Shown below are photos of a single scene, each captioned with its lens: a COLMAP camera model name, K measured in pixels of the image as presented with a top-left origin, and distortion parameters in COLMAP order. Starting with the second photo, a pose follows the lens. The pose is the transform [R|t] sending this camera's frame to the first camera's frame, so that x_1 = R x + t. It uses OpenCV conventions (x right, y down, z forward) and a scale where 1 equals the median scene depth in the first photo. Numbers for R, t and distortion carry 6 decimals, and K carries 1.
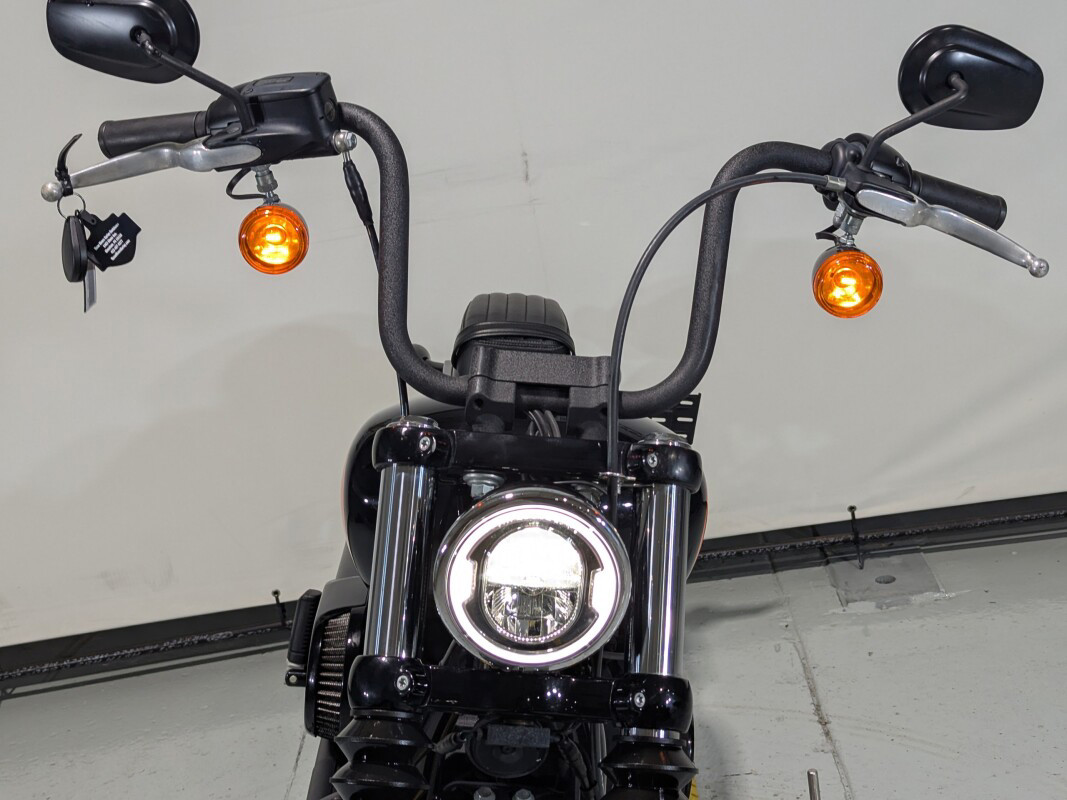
lens RADIAL K [[1494.5, 0, 512.2], [0, 1494.5, 399.8], [0, 0, 1]] dist [0.191880, -0.517626]
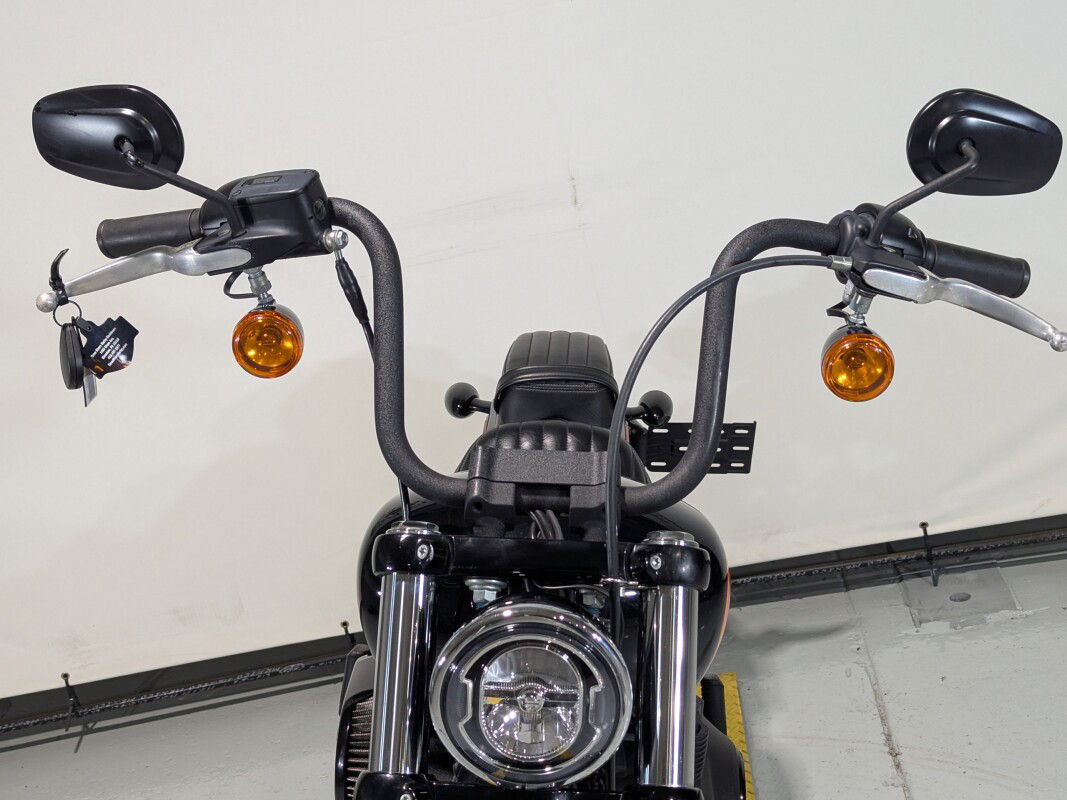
lens RADIAL K [[1490.8, 0, 533.5], [0, 1490.8, 400.0], [0, 0, 1]] dist [0.206057, -0.598452]
pose [[0.997463, -0.036537, -0.061090, 0.072359], [0.038175, 0.998936, 0.025864, -0.086479], [0.060080, -0.028131, 0.997797, 0.028664]]
